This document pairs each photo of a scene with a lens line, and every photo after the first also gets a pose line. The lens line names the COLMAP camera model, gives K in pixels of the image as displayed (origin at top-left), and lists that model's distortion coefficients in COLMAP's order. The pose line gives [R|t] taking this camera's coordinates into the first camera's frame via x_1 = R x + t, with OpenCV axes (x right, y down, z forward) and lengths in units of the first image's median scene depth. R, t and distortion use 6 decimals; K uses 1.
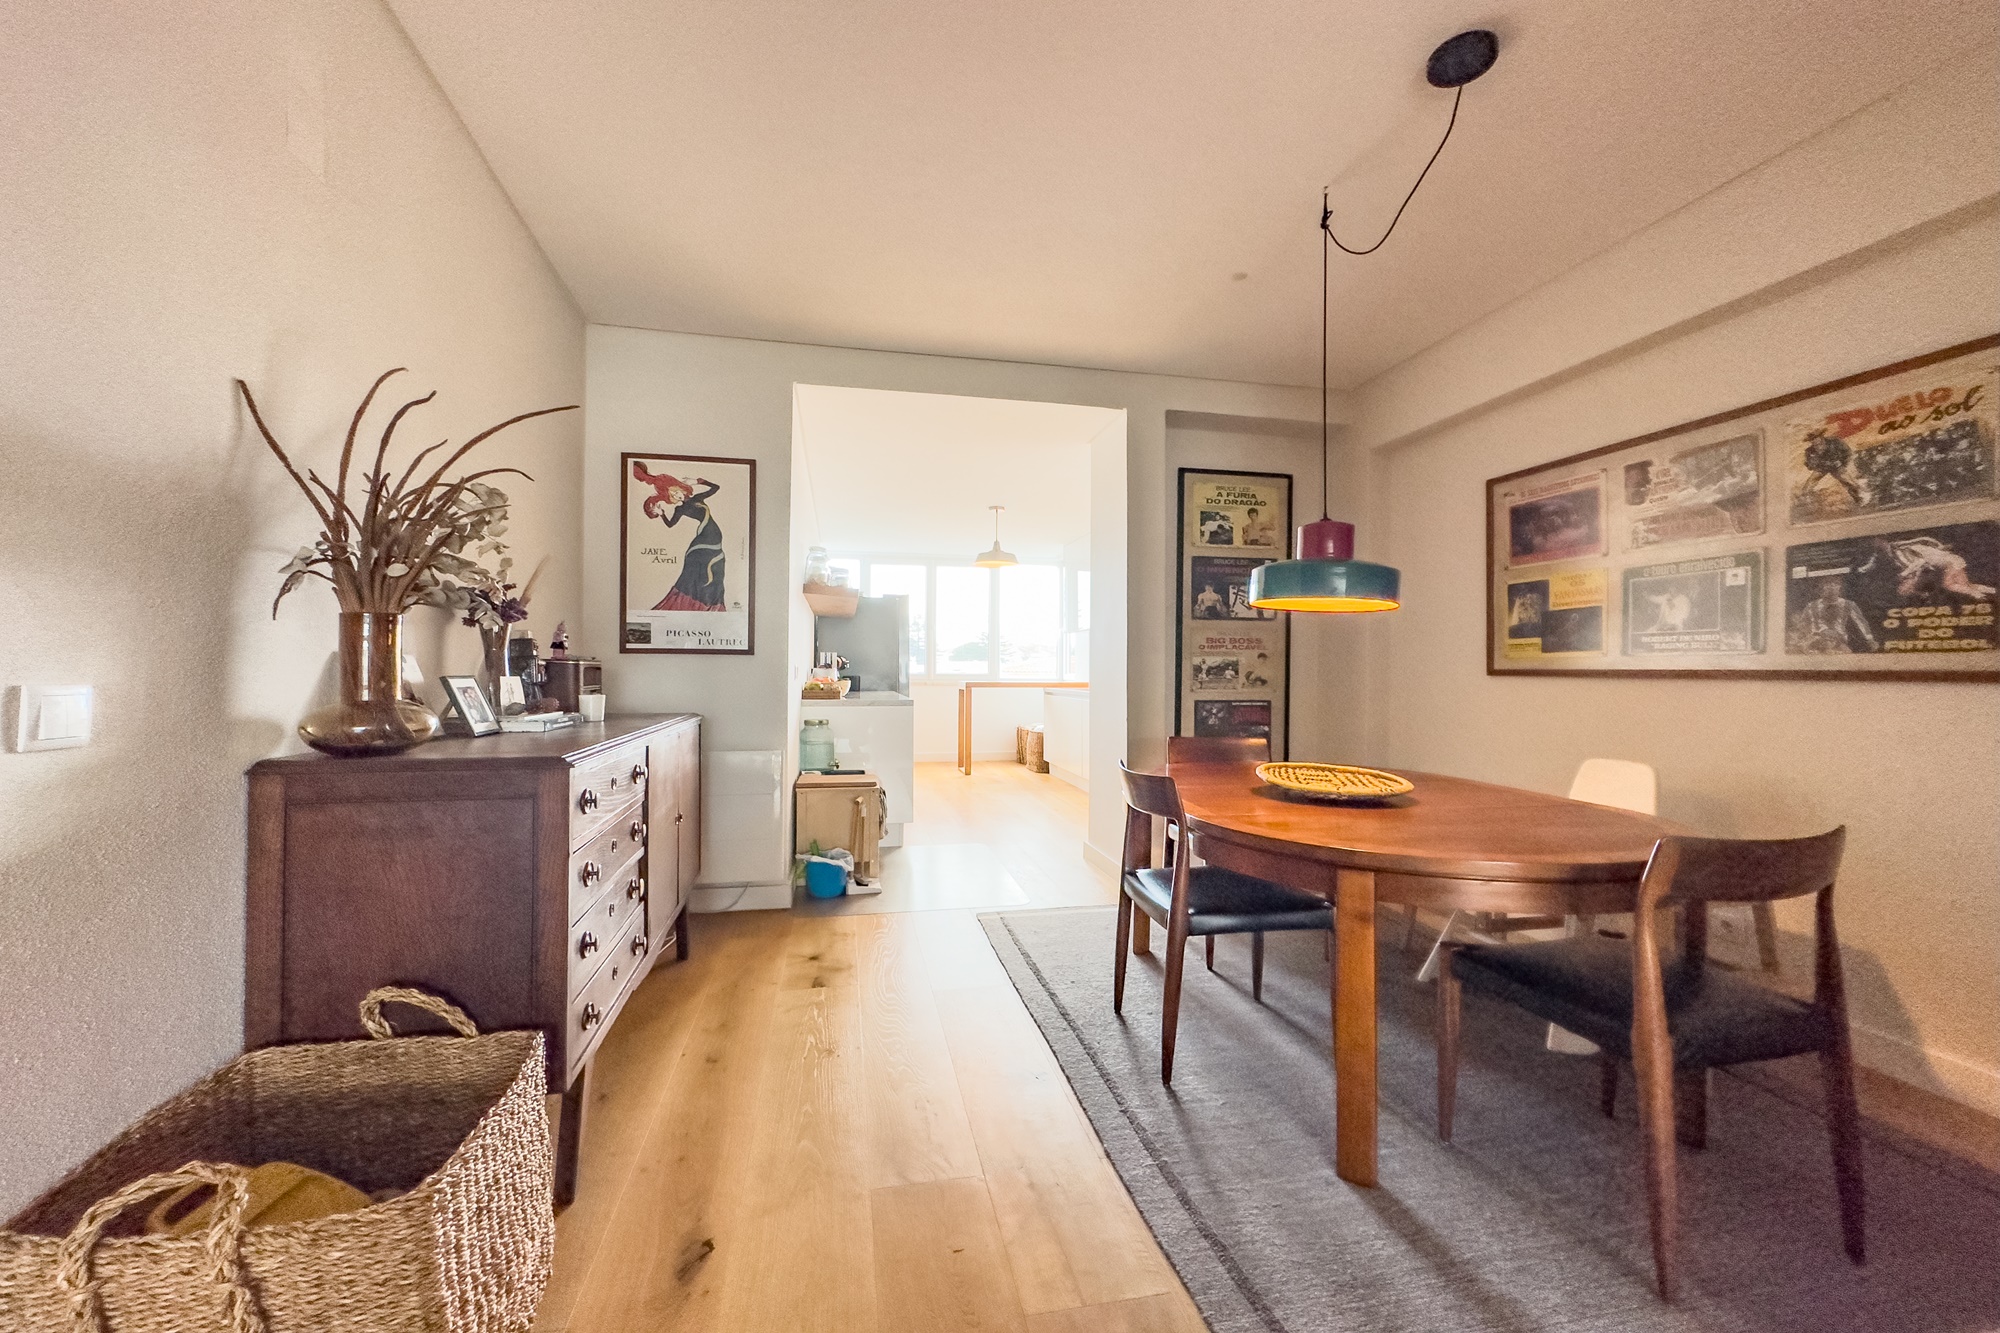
lens RADIAL K [[799.7, 0, 1000.4], [0, 799.7, 667.3], [0, 0, 1]] dist [-0.003850, 0.001118]
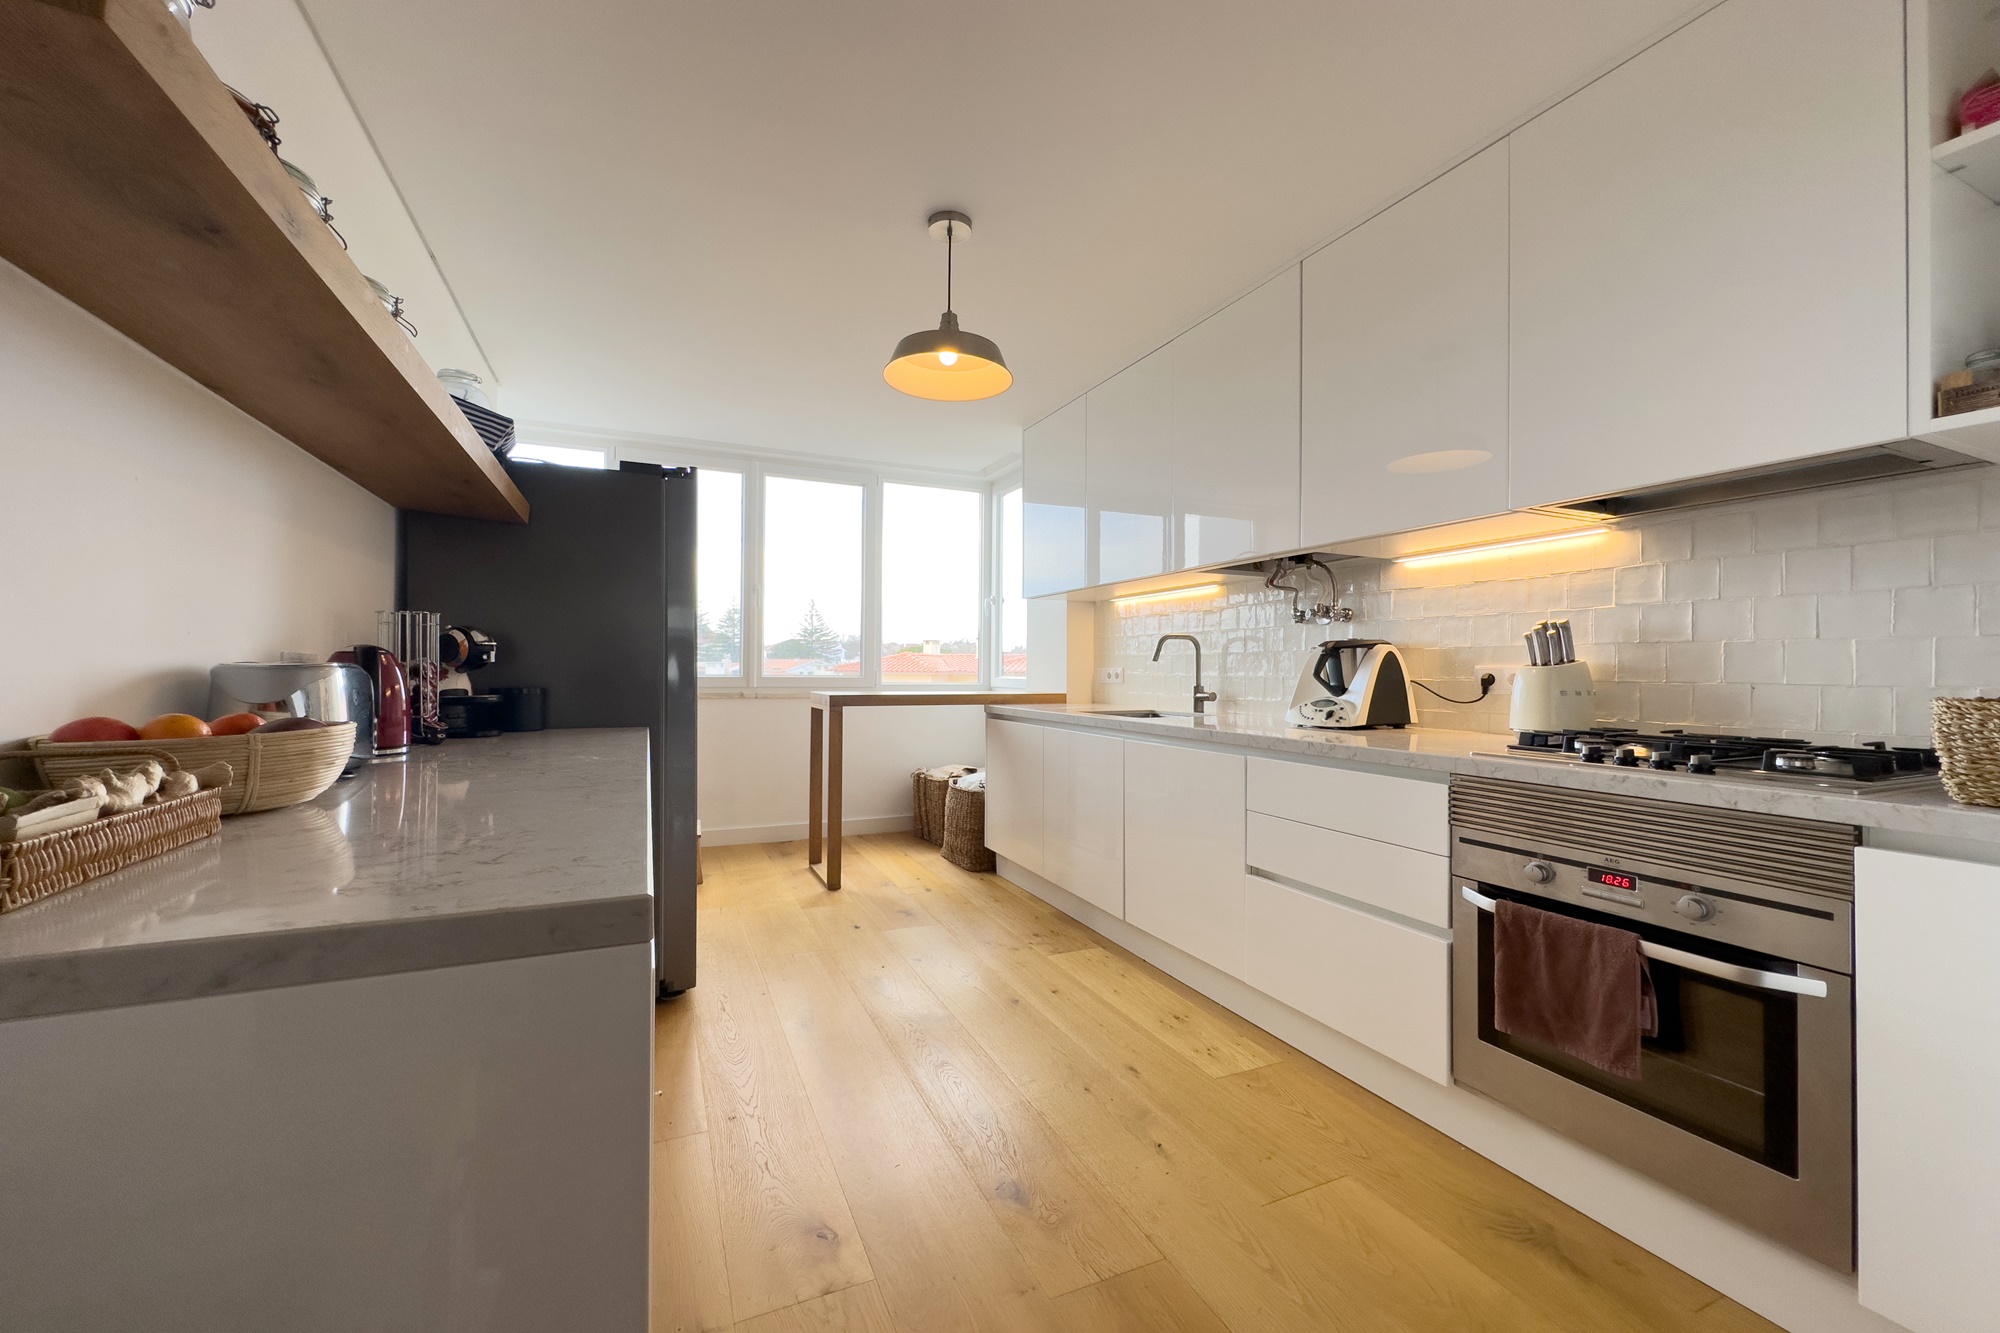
lens RADIAL K [[799.7, 0, 1000.3], [0, 799.7, 674.2], [0, 0, 1]] dist [-0.003850, 0.001118]
pose [[0.976246, 0.002360, 0.216654, -0.140450], [-0.004485, 0.999947, 0.009316, 0.003534], [-0.216620, -0.010067, 0.976204, 1.503719]]
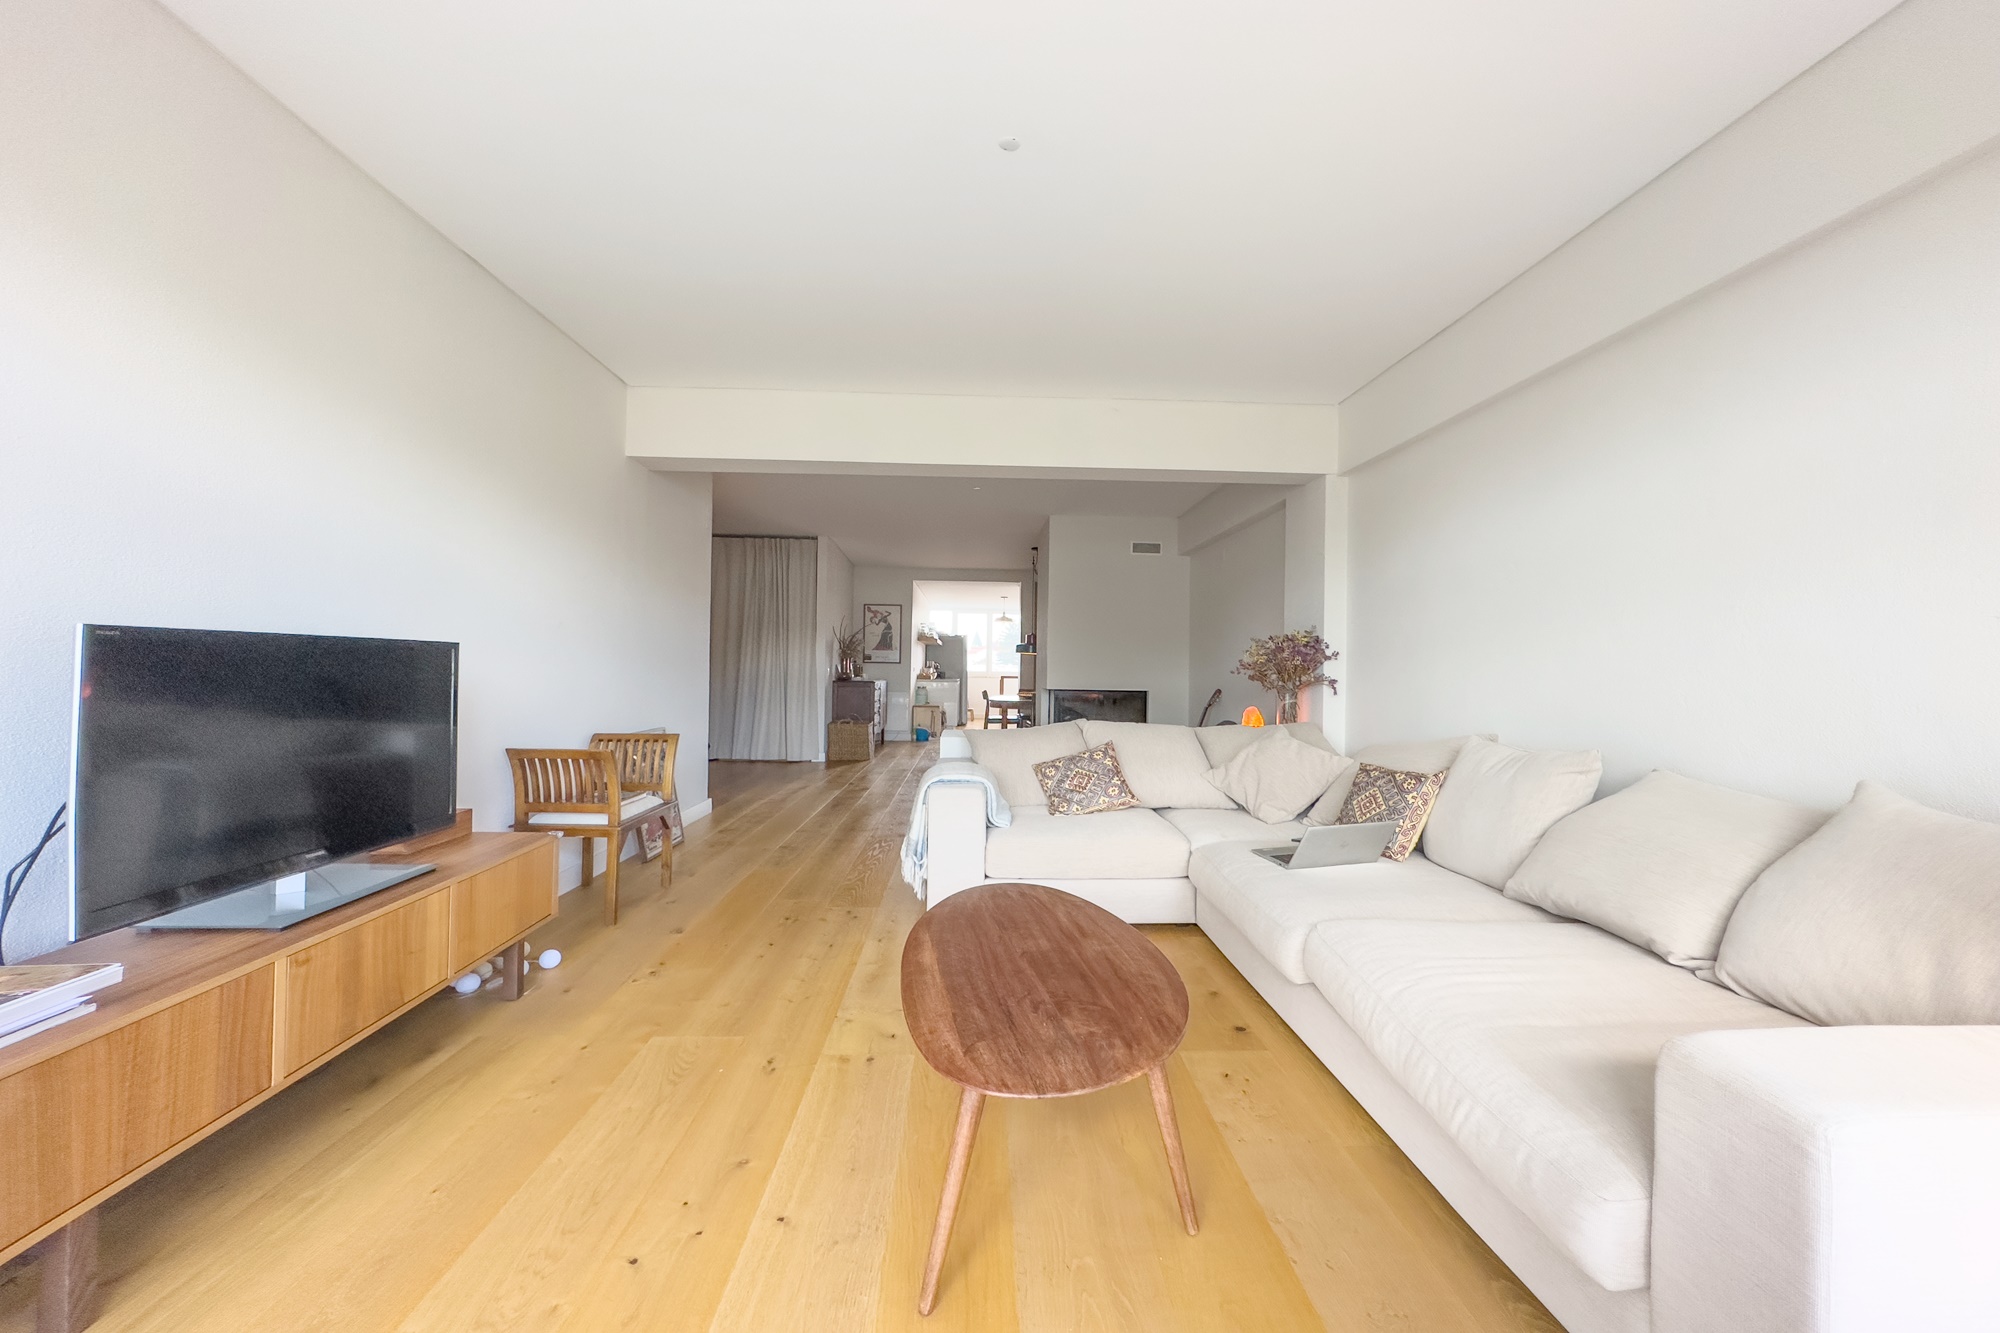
lens RADIAL K [[799.7, 0, 1003.5], [0, 799.7, 662.8], [0, 0, 1]] dist [-0.003850, 0.001118]
pose [[0.986089, 0.015067, -0.165531, 0.866008], [-0.015328, 0.999882, -0.000301, -0.033984], [0.165507, 0.002834, 0.986205, -2.881516]]
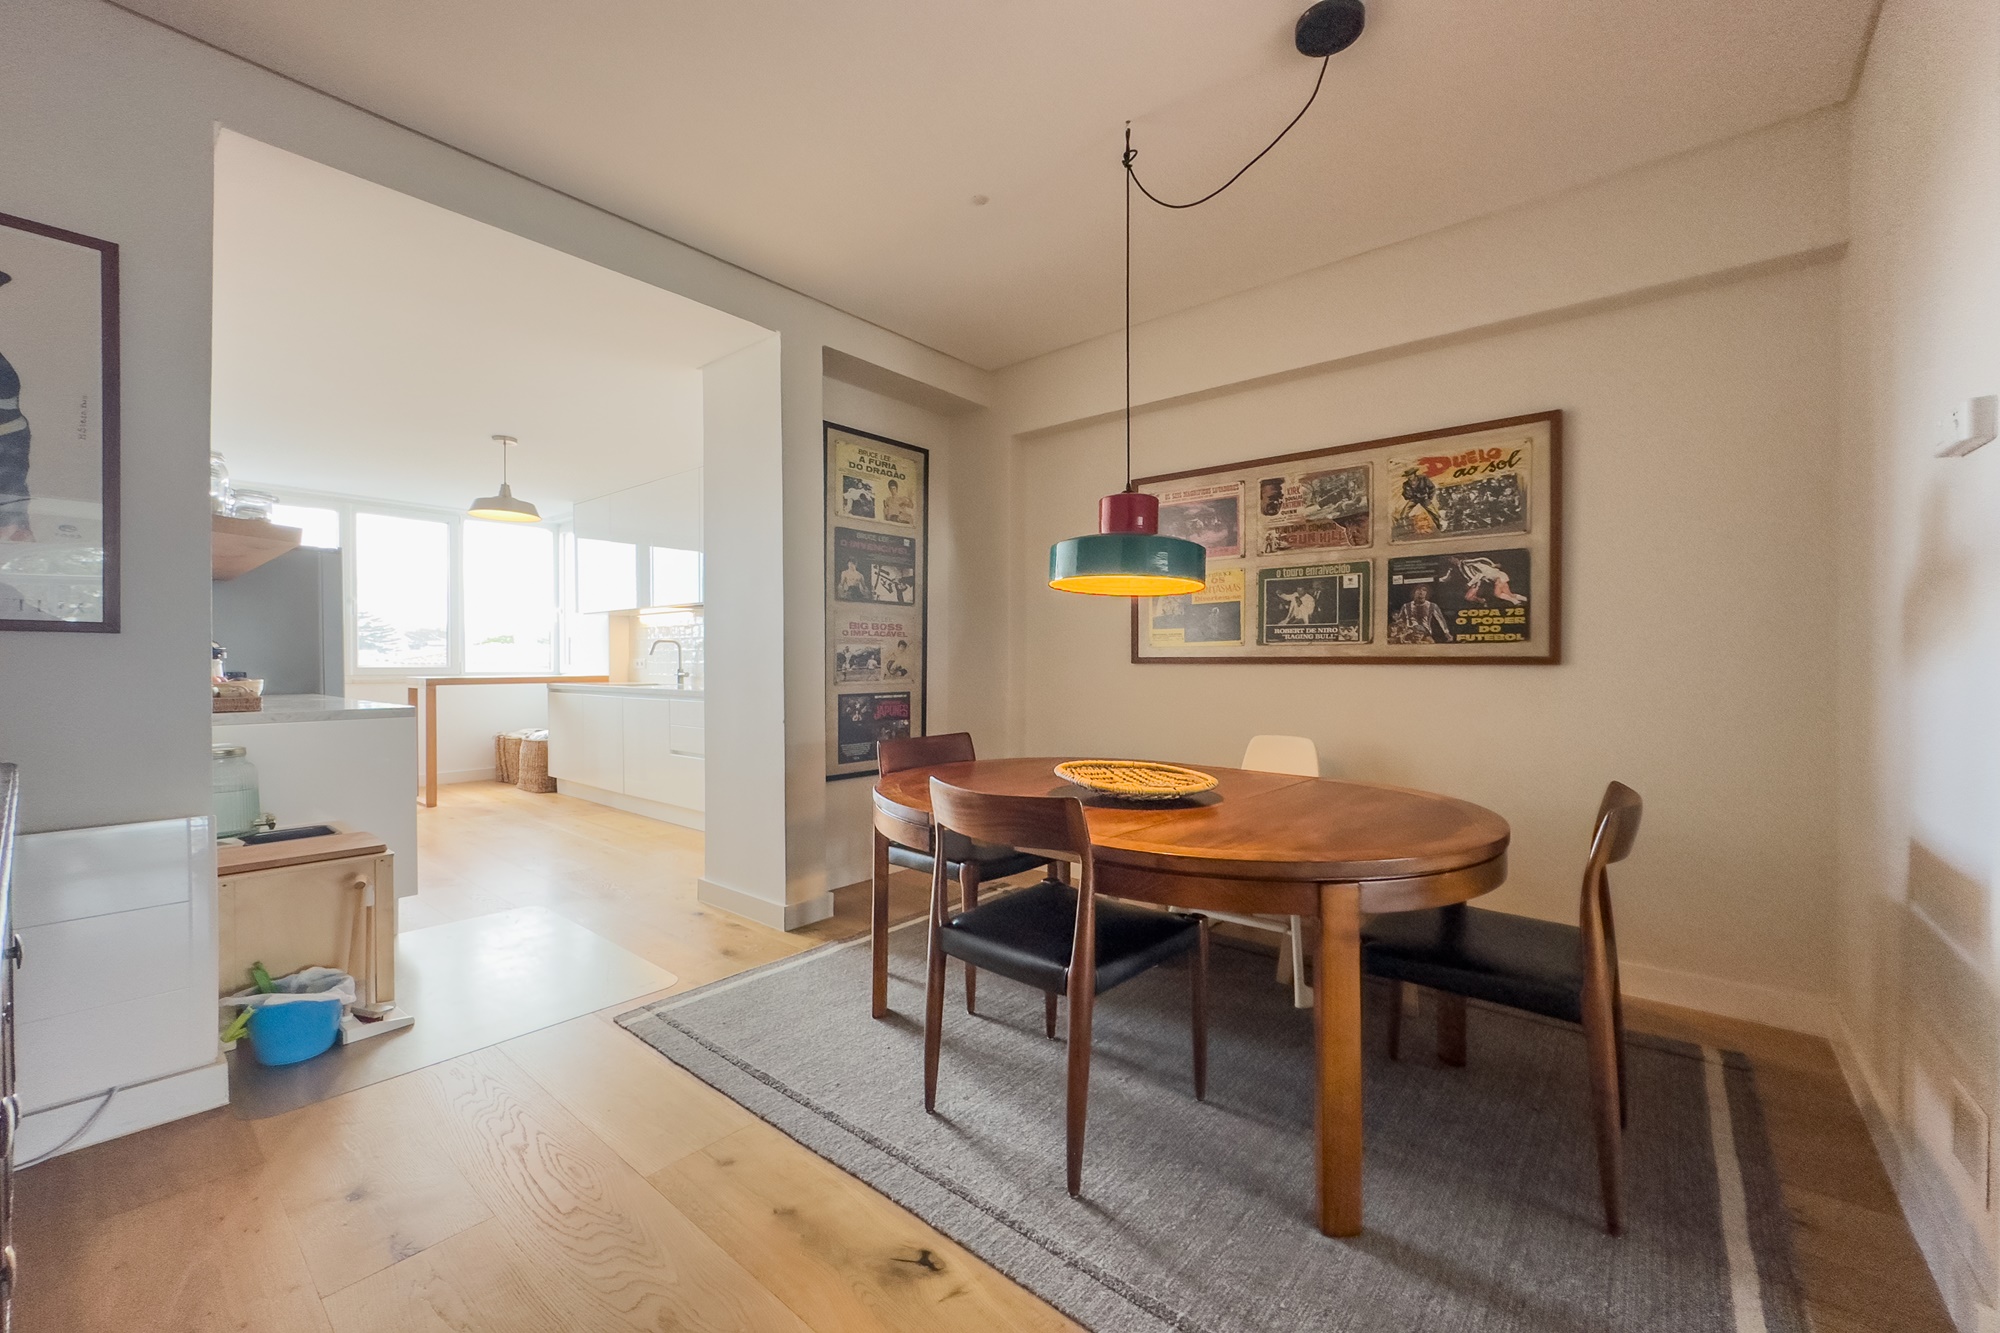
lens RADIAL K [[799.7, 0, 1008.5], [0, 799.7, 668.9], [0, 0, 1]] dist [-0.003850, 0.001118]
pose [[0.782669, -0.012331, 0.622317, -0.235832], [0.003070, 0.999868, 0.015950, 0.000752], [-0.622431, -0.010573, 0.782603, 0.330197]]
